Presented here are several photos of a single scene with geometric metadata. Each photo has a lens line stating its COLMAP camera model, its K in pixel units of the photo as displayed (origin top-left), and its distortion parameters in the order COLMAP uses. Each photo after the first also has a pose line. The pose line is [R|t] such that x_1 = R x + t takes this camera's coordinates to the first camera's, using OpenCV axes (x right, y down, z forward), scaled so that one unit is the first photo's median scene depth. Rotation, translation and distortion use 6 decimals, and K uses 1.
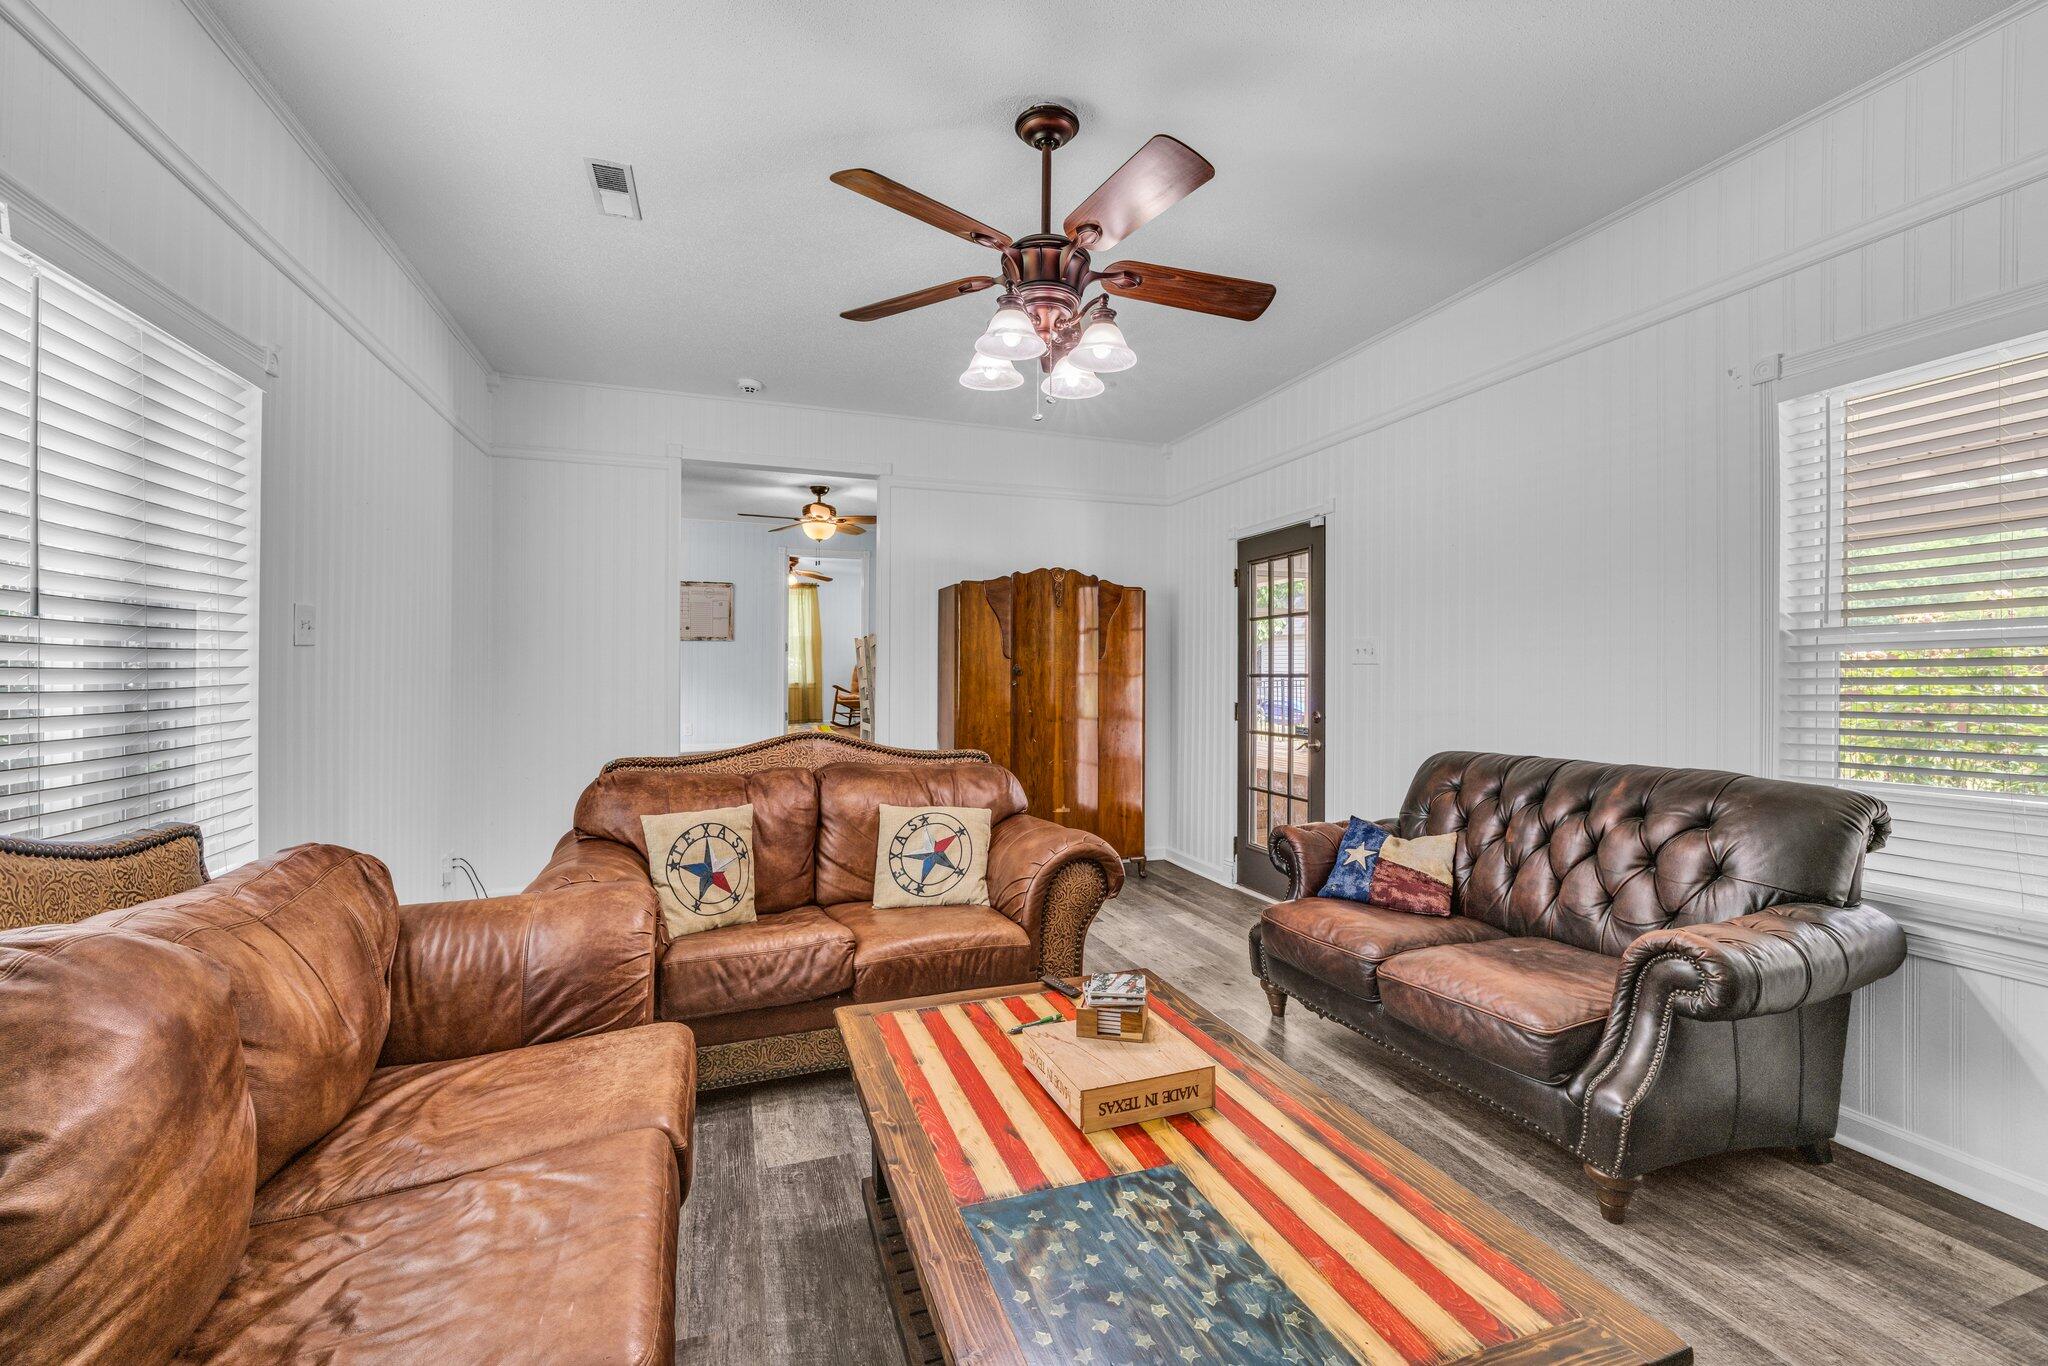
lens RADIAL K [[867.6, 0, 1022.3], [0, 867.6, 671.6], [0, 0, 1]] dist [-0.000662, -0.000193]
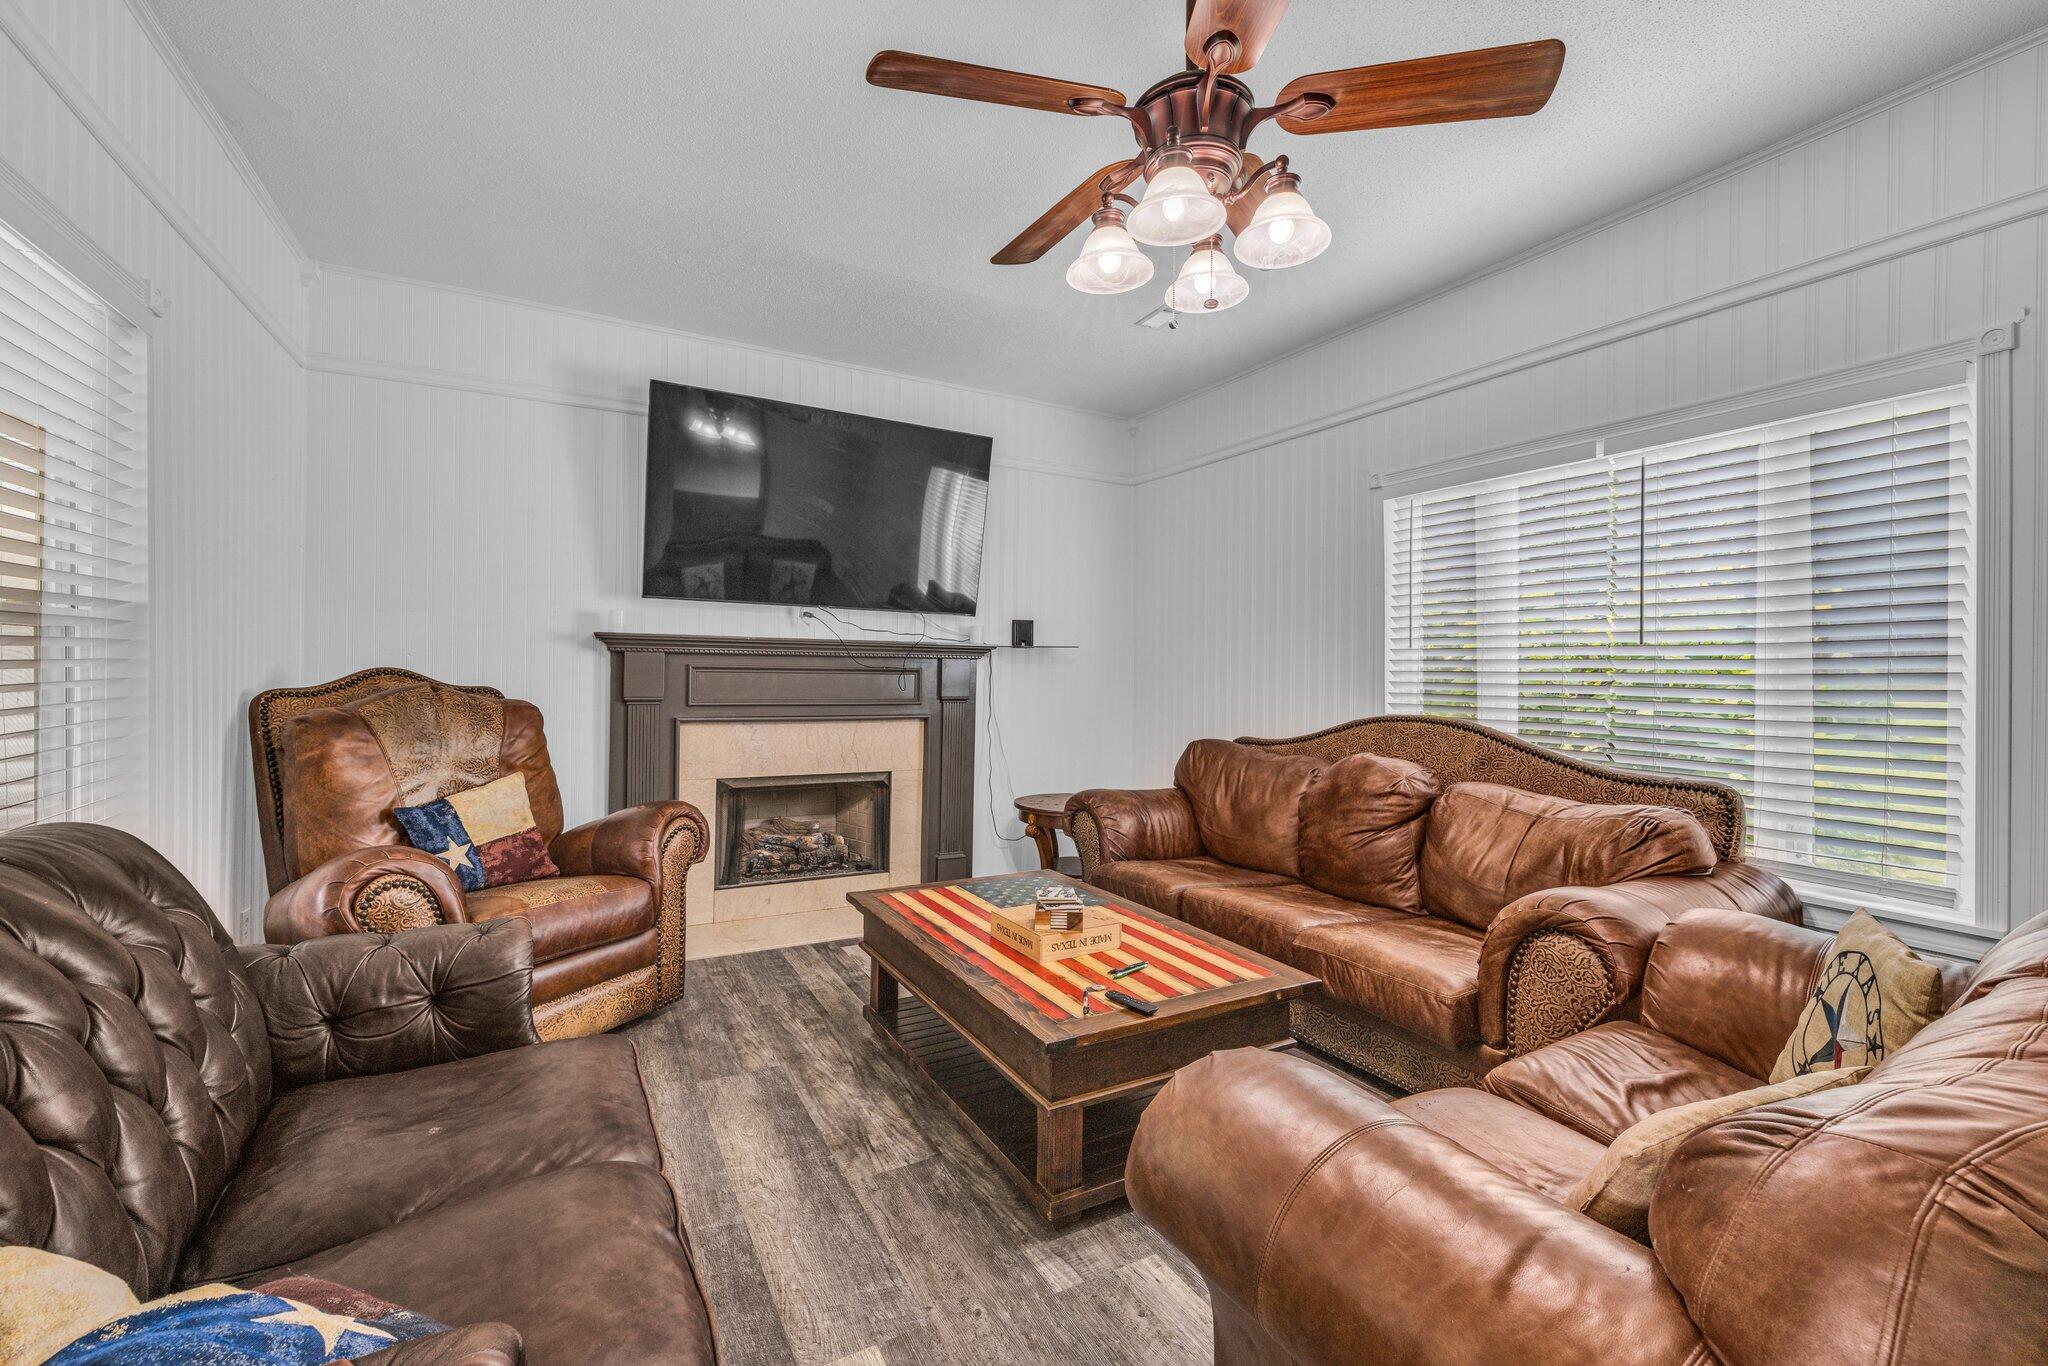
lens RADIAL K [[867.6, 0, 1022.3], [0, 867.6, 671.6], [0, 0, 1]] dist [-0.000662, -0.000193]
pose [[-0.986950, -0.009250, -0.160759, 0.342237], [-0.008958, 0.999957, -0.002537, 0.008999], [0.160776, -0.001064, -0.986990, 2.081009]]
